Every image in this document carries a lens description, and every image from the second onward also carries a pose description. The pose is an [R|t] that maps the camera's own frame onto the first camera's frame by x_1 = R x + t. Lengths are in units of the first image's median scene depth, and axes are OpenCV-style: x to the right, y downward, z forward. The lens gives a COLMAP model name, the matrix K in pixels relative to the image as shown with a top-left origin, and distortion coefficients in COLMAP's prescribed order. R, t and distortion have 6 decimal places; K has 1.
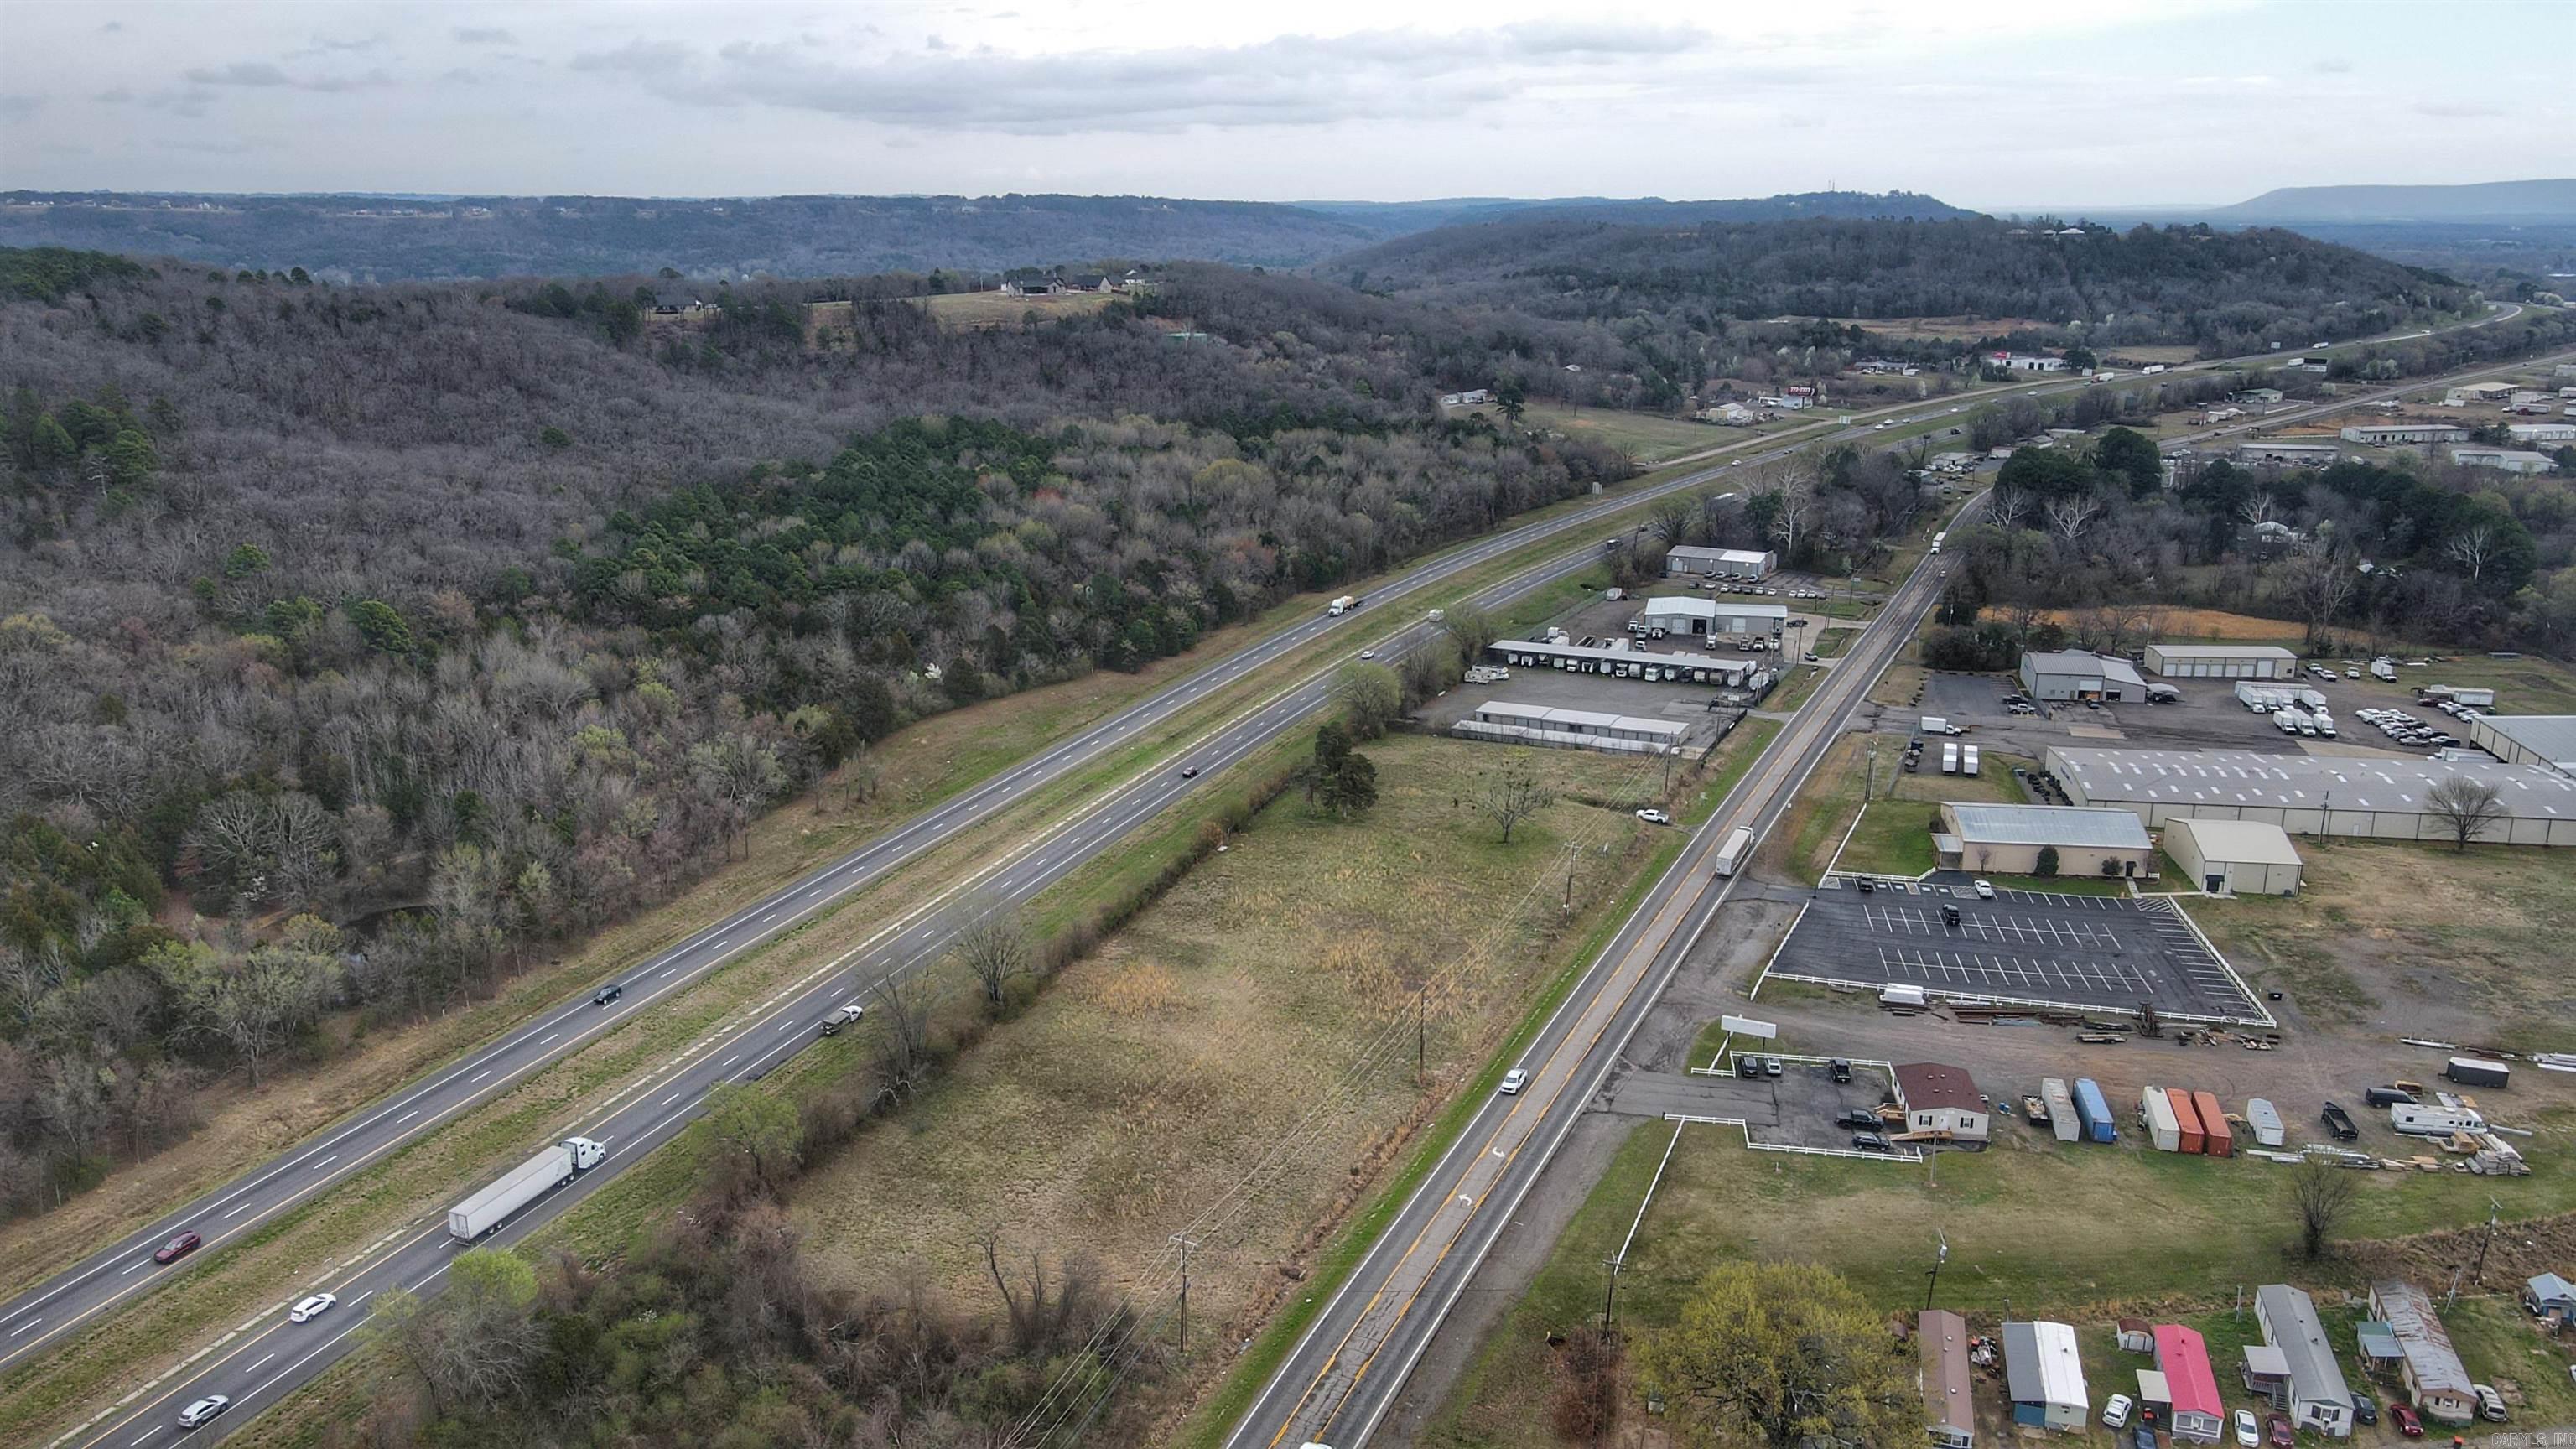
lens RADIAL K [[1907.4, 0, 1288.5], [0, 1907.4, 737.7], [0, 0, 1]] dist [-0.007495, 0.039391]
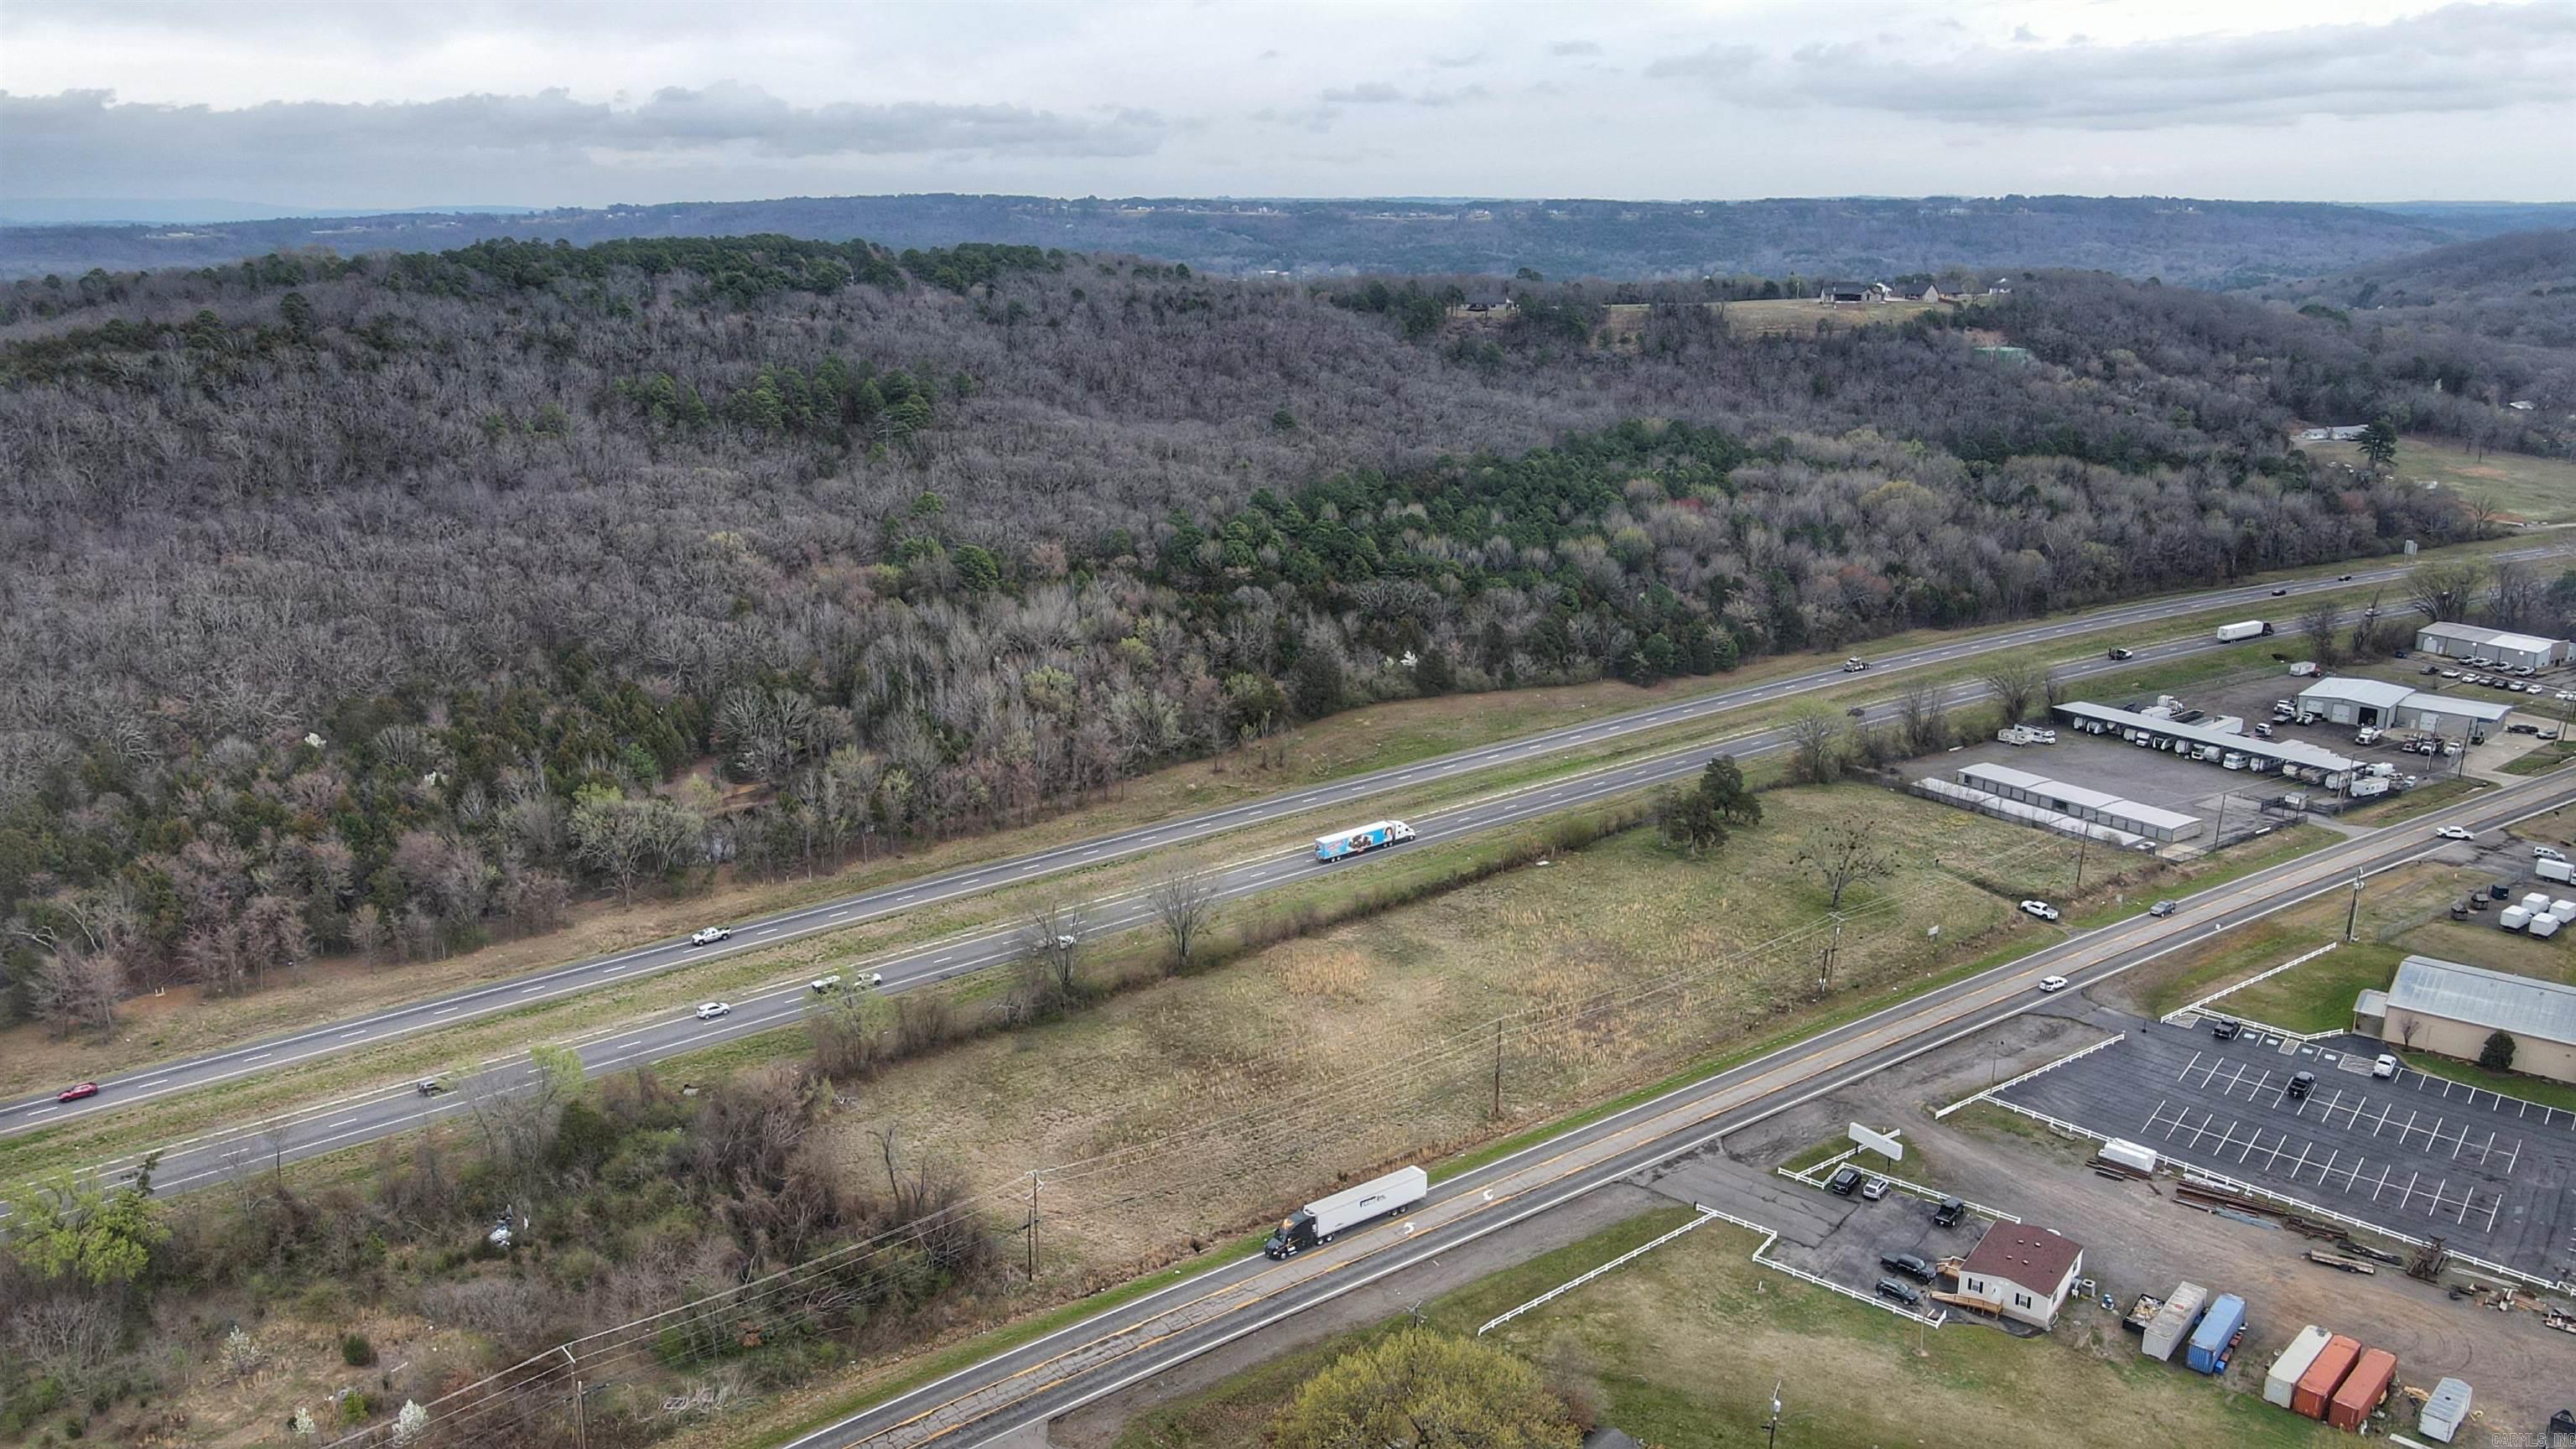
lens RADIAL K [[1907.4, 0, 1288.5], [0, 1907.4, 737.7], [0, 0, 1]] dist [-0.007495, 0.039391]
pose [[0.868475, 0.133050, -0.477545, 0.223517], [-0.133399, 0.990501, 0.033363, -0.015474], [0.477448, 0.034729, 0.877974, 0.045767]]
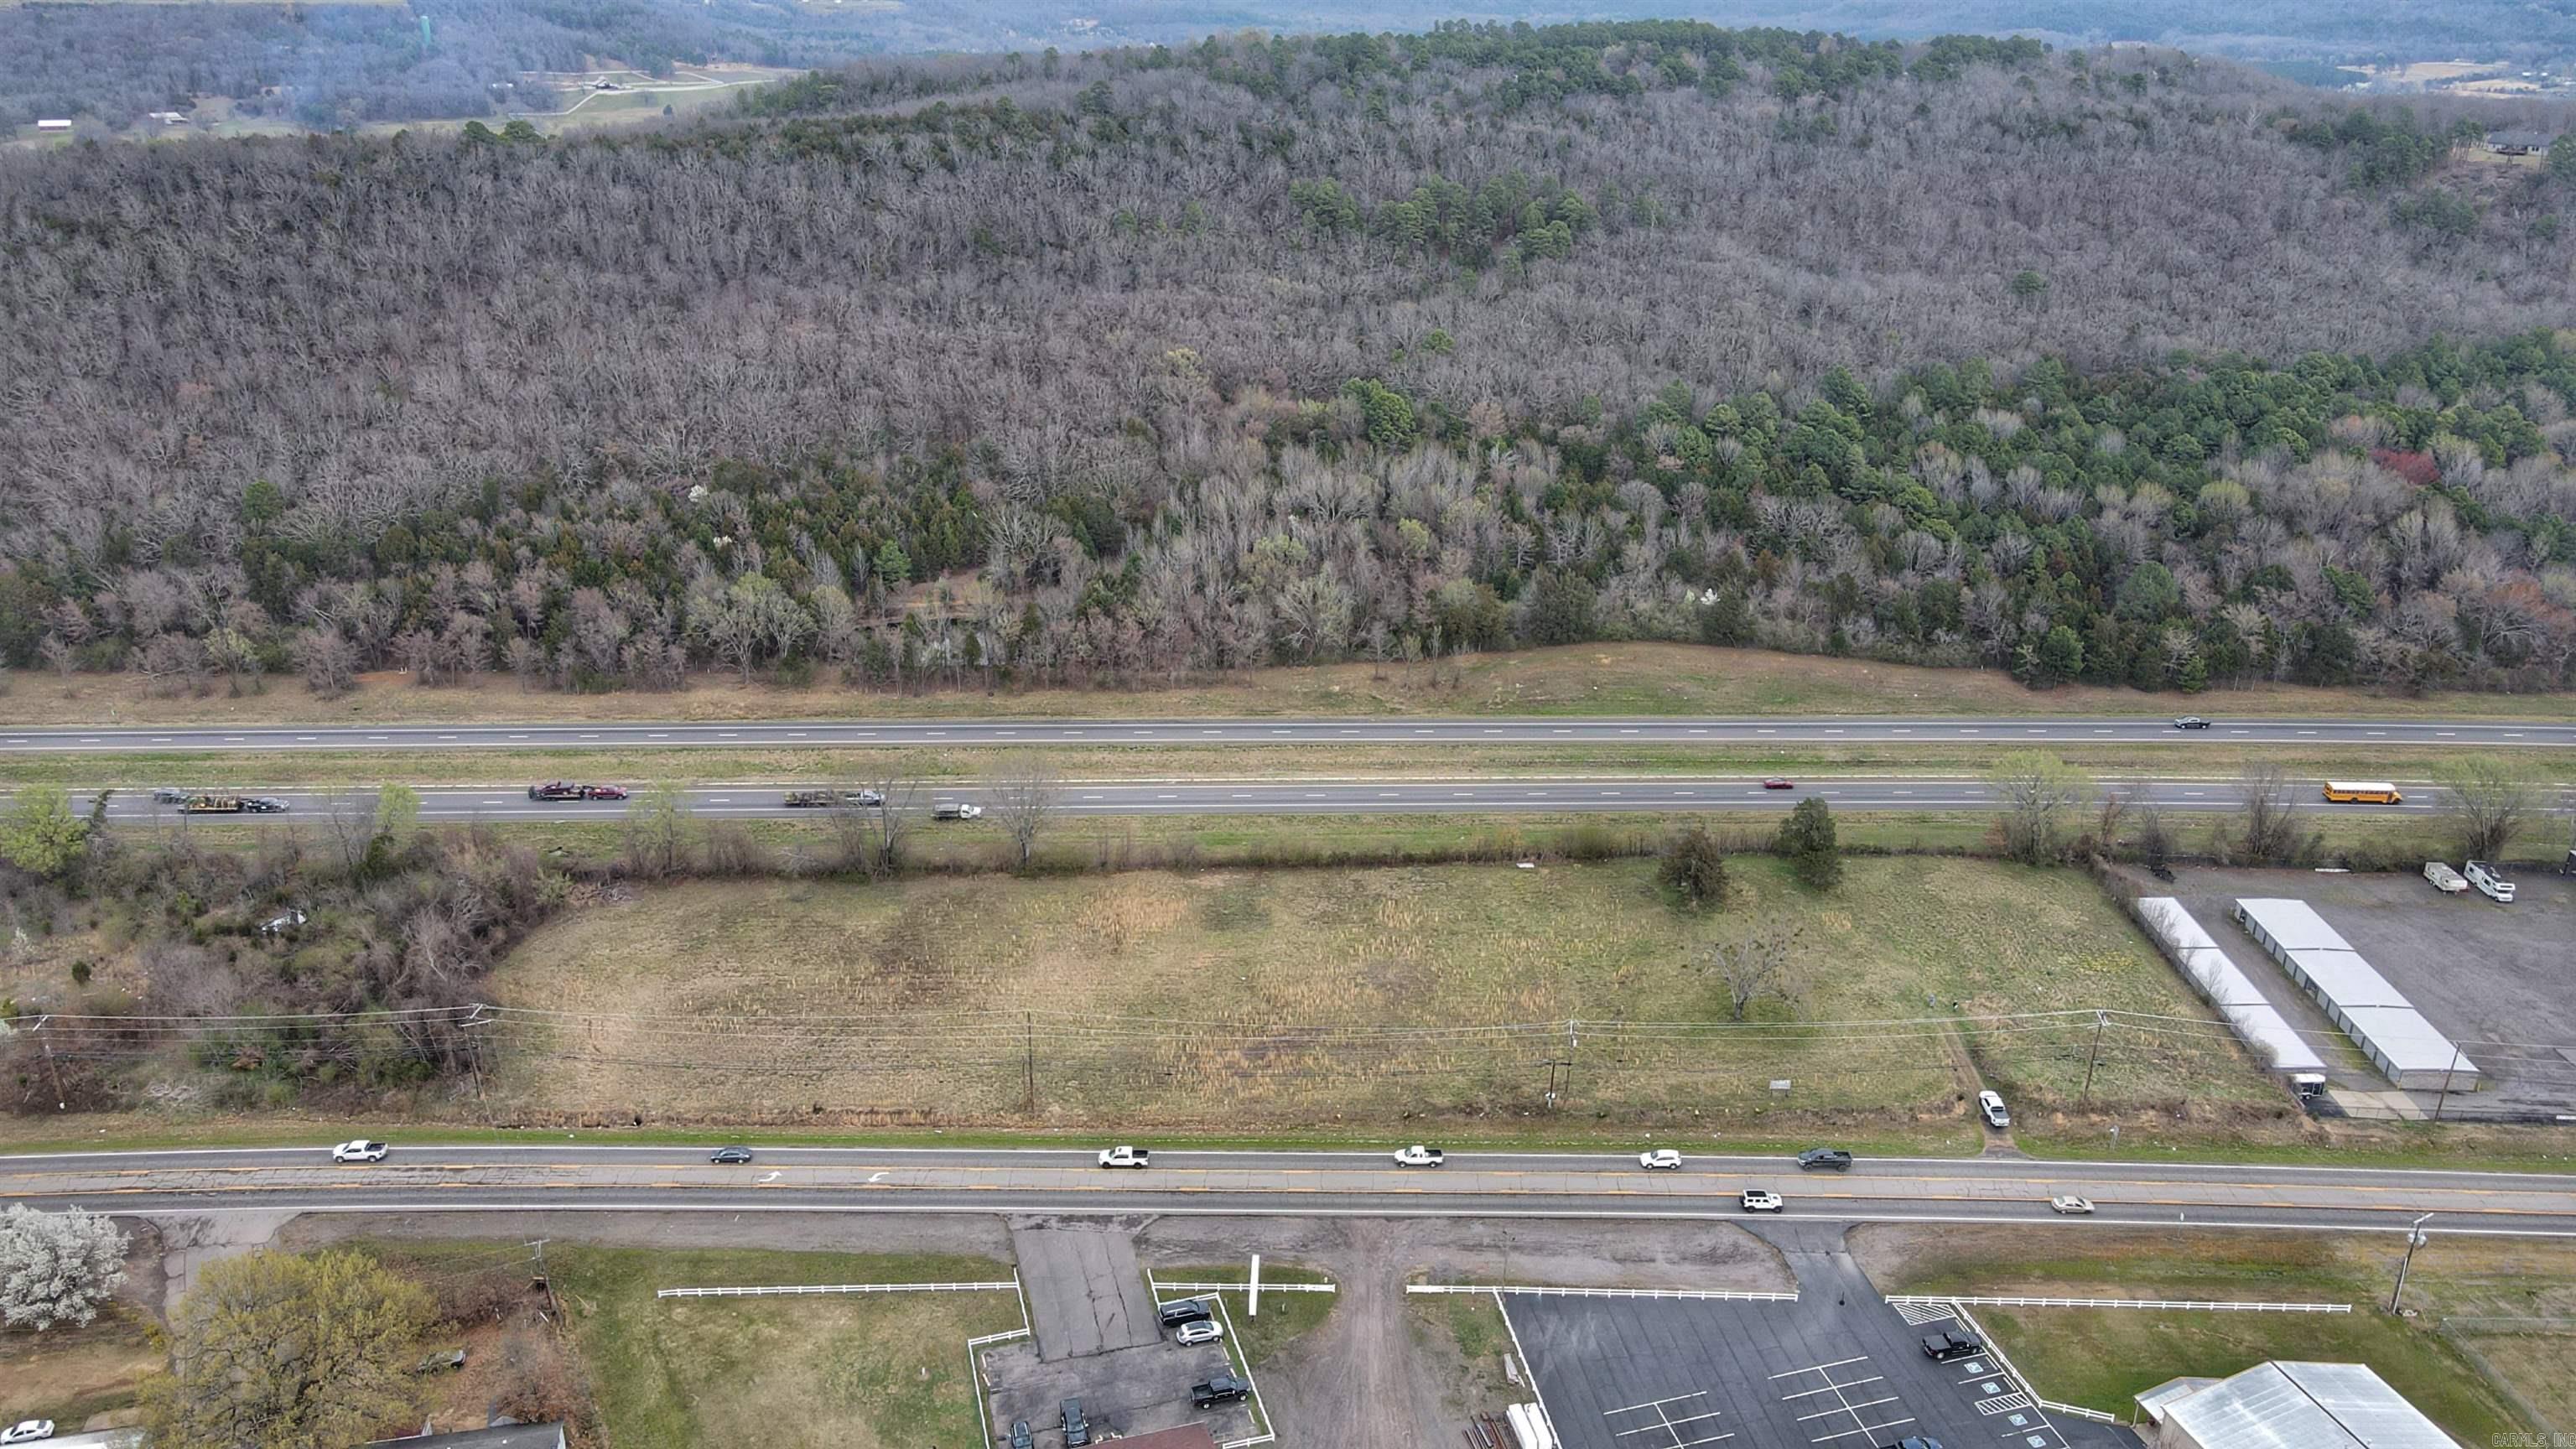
lens RADIAL K [[1907.4, 0, 1288.5], [0, 1907.4, 737.7], [0, 0, 1]] dist [-0.007495, 0.039391]
pose [[0.401471, 0.352644, -0.845259, 0.446158], [-0.256131, 0.929307, 0.266055, -0.139510], [0.879328, 0.109683, 0.463413, 0.354834]]
